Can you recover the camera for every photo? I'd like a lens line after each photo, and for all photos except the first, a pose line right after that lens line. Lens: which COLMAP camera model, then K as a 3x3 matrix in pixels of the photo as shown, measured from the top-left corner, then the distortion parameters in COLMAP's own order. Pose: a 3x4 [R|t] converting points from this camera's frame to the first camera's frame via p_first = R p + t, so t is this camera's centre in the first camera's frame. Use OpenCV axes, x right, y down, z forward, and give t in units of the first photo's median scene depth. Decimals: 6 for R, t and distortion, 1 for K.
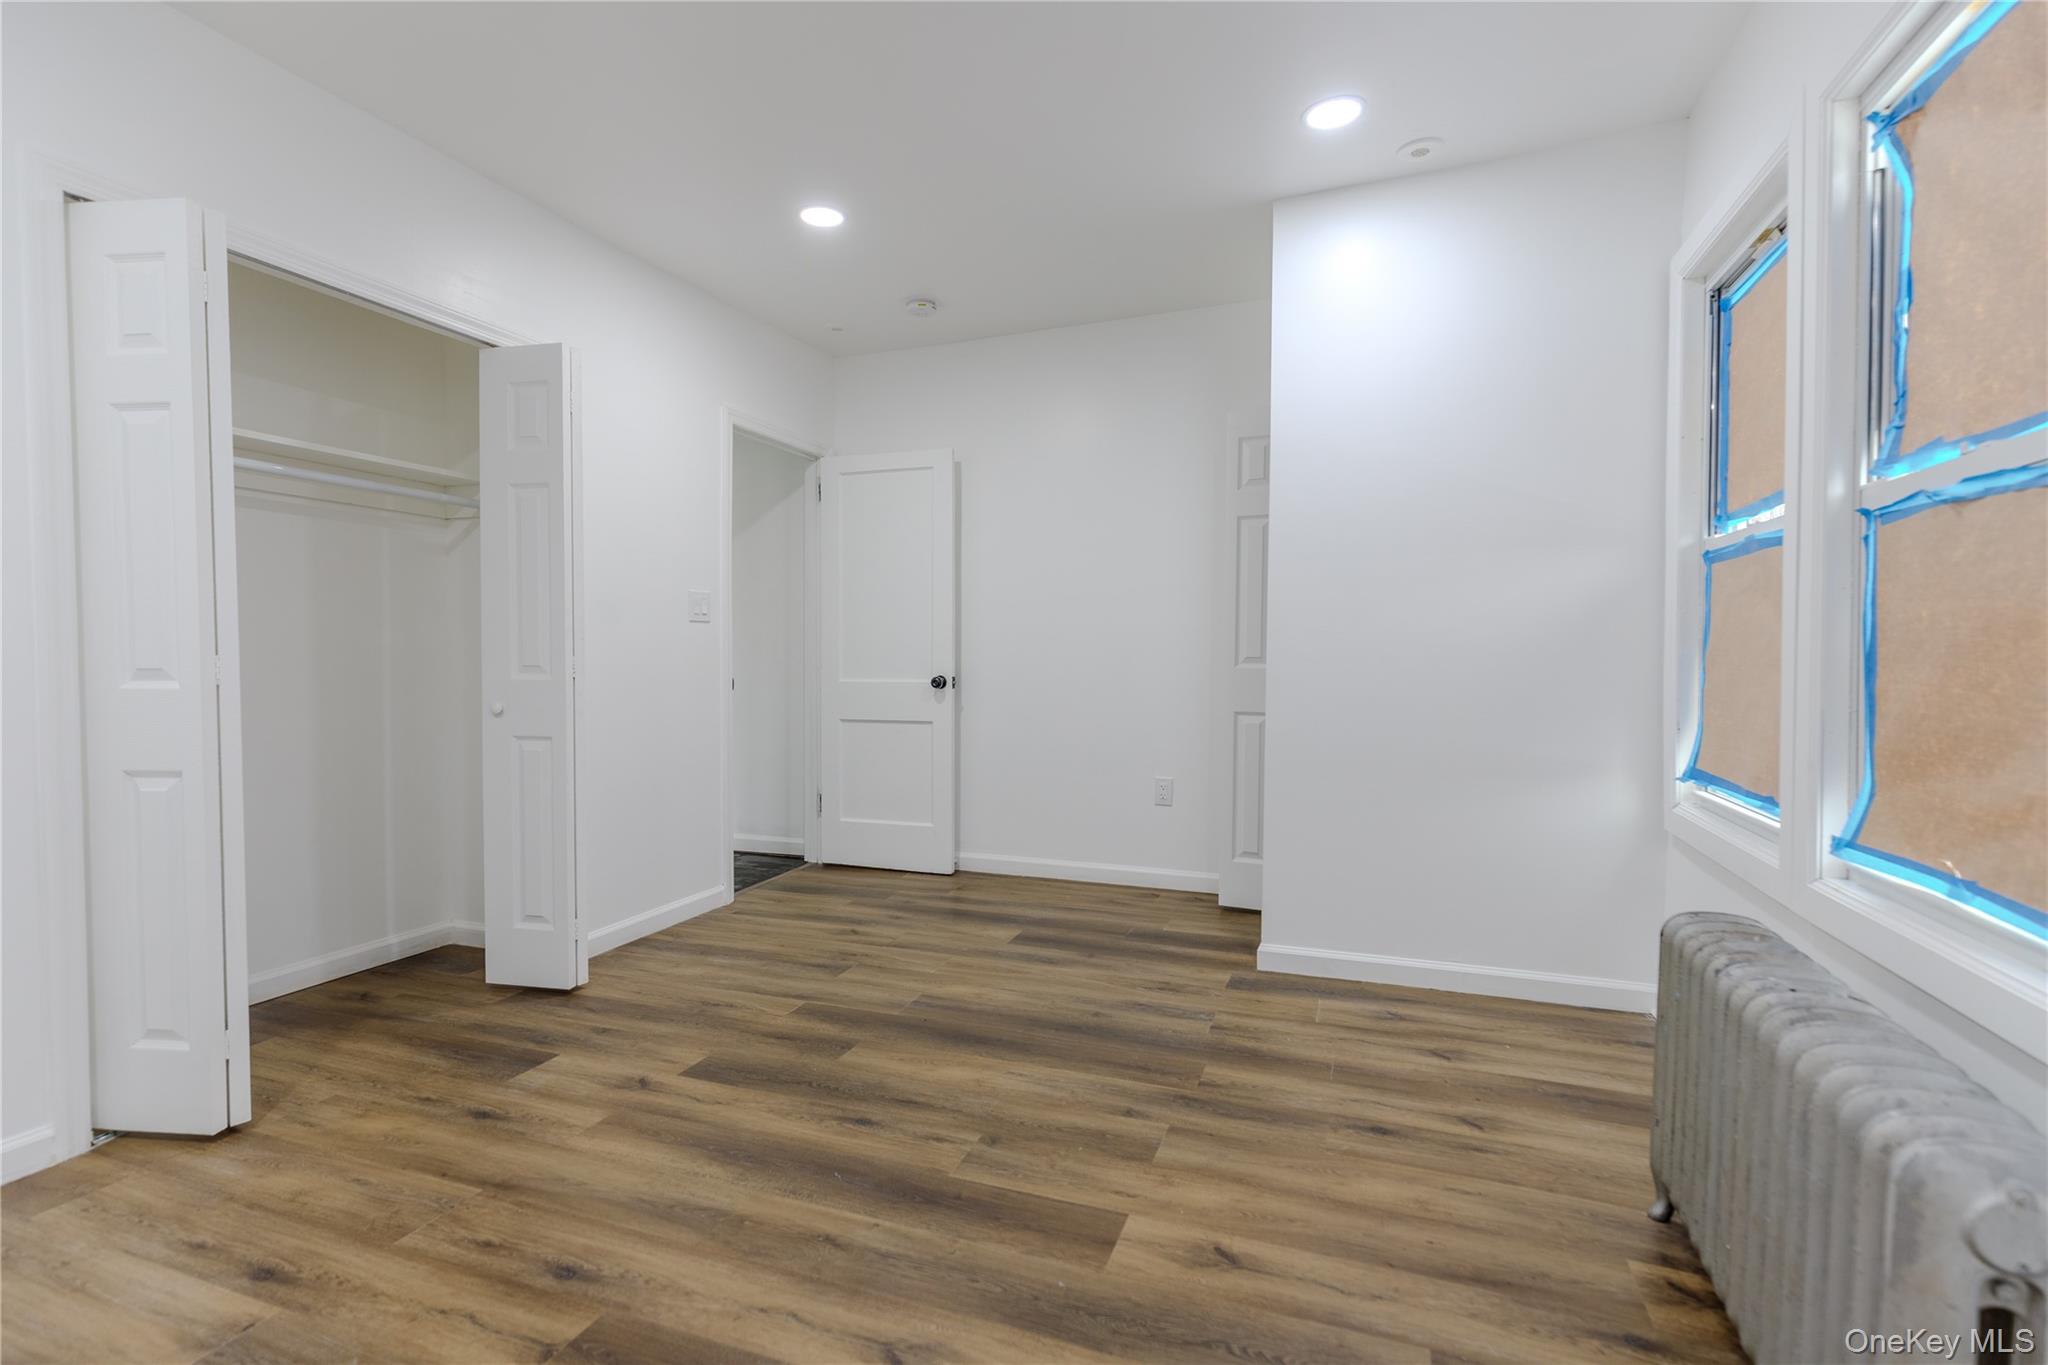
lens RADIAL K [[936.9, 0, 1018.1], [0, 936.9, 684.3], [0, 0, 1]] dist [0.013049, -0.000482]
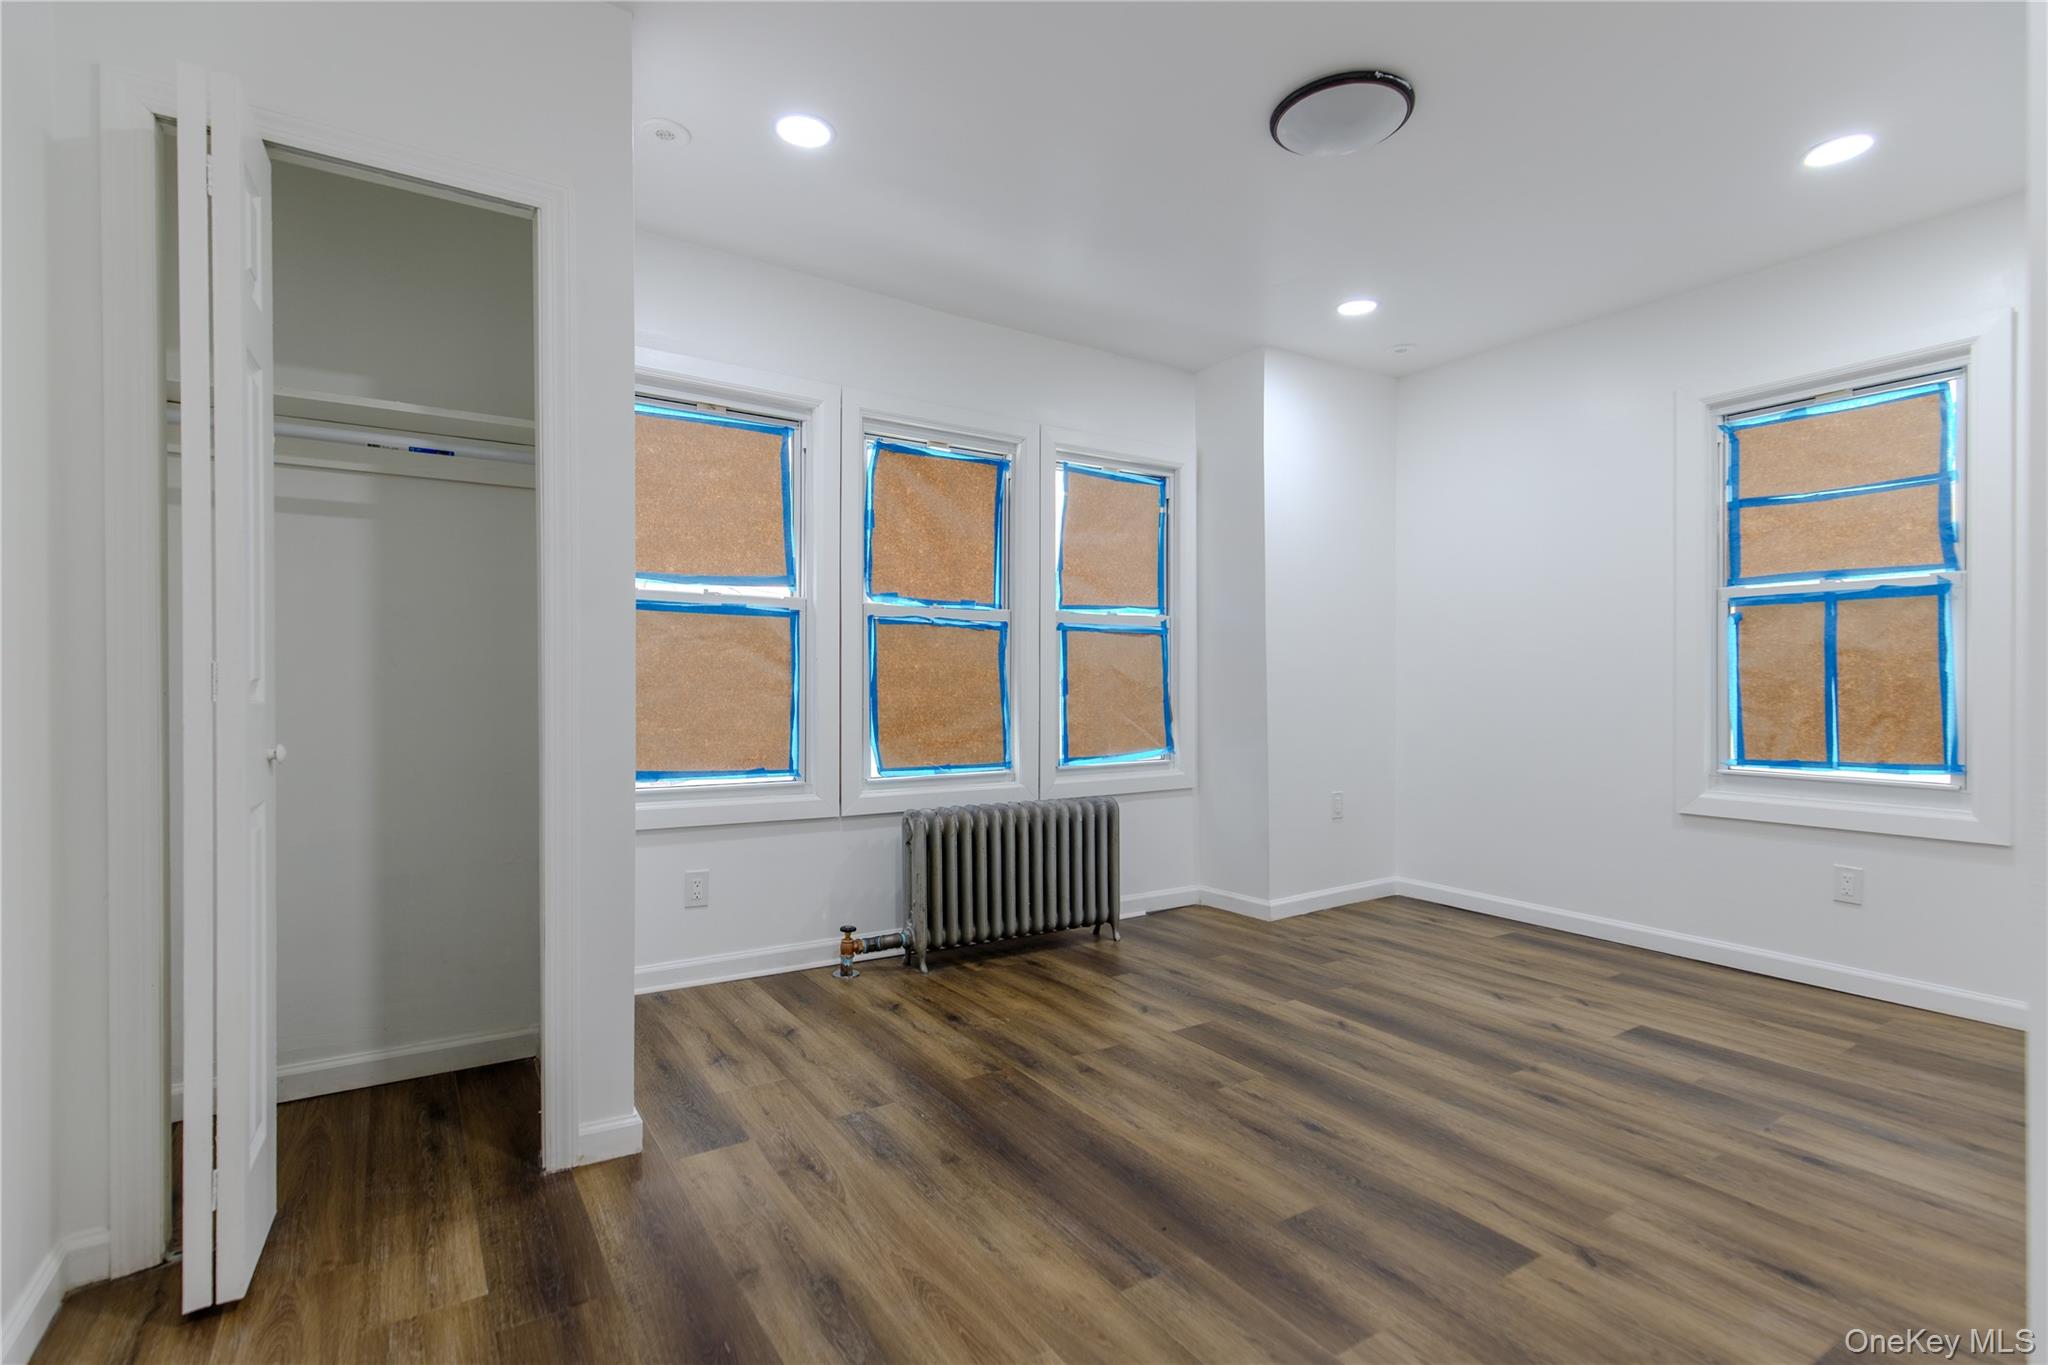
lens RADIAL K [[936.9, 0, 1018.1], [0, 936.9, 684.3], [0, 0, 1]] dist [0.013049, -0.000482]
pose [[-0.799973, -0.002855, 0.600030, -0.507467], [0.013131, 0.999666, 0.022263, -0.053706], [-0.599893, 0.025689, -0.799668, 1.939829]]
